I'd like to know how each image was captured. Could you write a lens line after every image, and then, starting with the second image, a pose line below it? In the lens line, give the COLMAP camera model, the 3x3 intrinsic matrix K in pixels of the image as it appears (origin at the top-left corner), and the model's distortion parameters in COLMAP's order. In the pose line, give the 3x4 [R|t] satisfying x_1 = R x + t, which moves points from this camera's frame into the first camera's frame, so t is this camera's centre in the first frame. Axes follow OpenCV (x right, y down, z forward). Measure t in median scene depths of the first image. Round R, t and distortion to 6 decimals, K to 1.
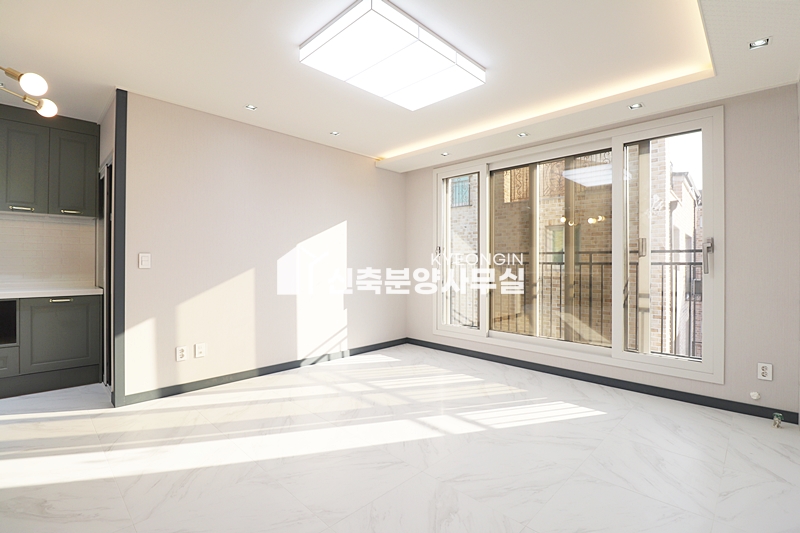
lens RADIAL K [[368.8, 0, 406.0], [0, 368.8, 261.2], [0, 0, 1]] dist [-0.003919, -0.010667]
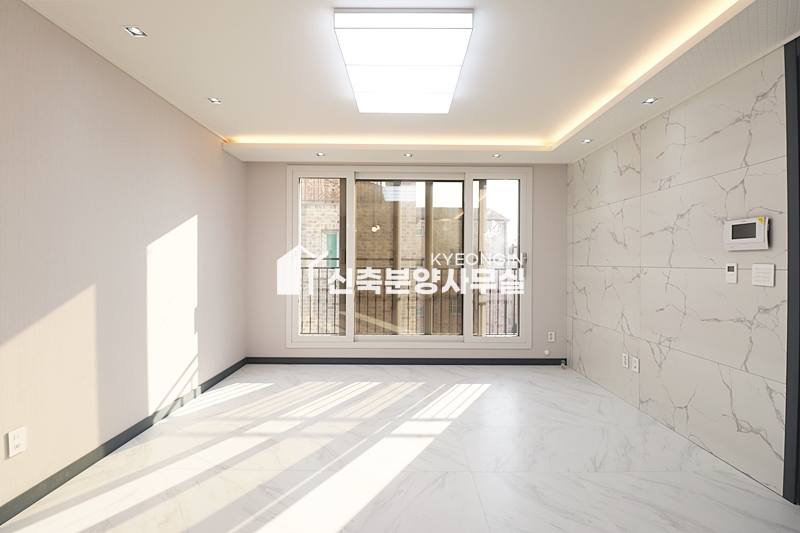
lens RADIAL K [[368.8, 0, 404.6], [0, 368.8, 261.3], [0, 0, 1]] dist [-0.003919, -0.010667]
pose [[0.717555, 0.001921, 0.696499, -0.491477], [-0.006055, 0.999976, 0.003480, -0.027263], [-0.696476, -0.006715, 0.717549, 0.213371]]
